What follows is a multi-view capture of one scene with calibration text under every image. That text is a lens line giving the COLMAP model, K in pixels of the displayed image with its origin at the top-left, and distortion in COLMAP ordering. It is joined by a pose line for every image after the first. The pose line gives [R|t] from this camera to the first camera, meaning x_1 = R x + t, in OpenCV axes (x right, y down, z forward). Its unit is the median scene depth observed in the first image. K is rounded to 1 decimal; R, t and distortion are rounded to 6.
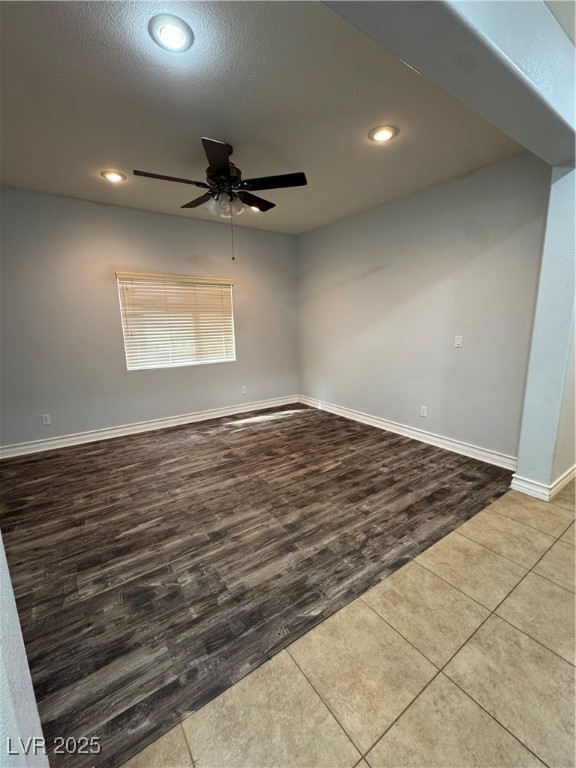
lens RADIAL K [[319.2, 0, 286.1], [0, 319.2, 385.5], [0, 0, 1]] dist [-0.003626, 0.000083]
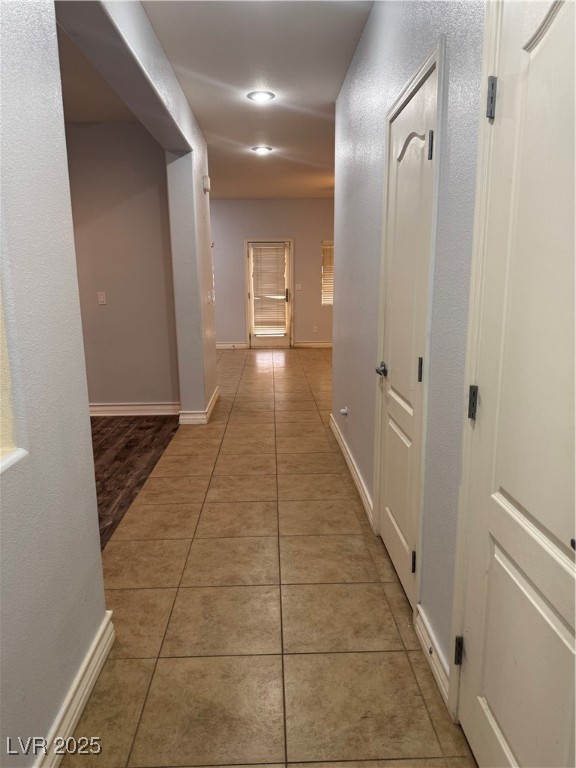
lens RADIAL K [[536.2, 0, 288.9], [0, 536.2, 382.1], [0, 0, 1]] dist [0.060041, -0.064589]
pose [[0.537960, -0.145187, 0.830373, -0.660336], [0.160350, 0.984695, 0.068286, 0.109549], [-0.827579, 0.096416, 0.553007, -0.397642]]
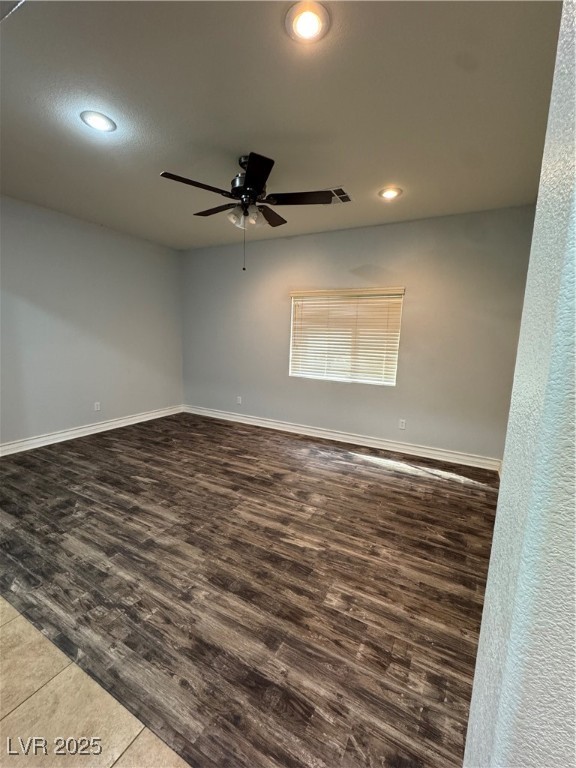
lens RADIAL K [[319.2, 0, 284.9], [0, 319.2, 383.9], [0, 0, 1]] dist [-0.003626, 0.000083]
pose [[0.453965, 0.160294, -0.876482, 0.820113], [-0.214345, 0.974444, 0.067192, -0.148536], [0.864854, 0.157367, 0.476722, 0.704876]]
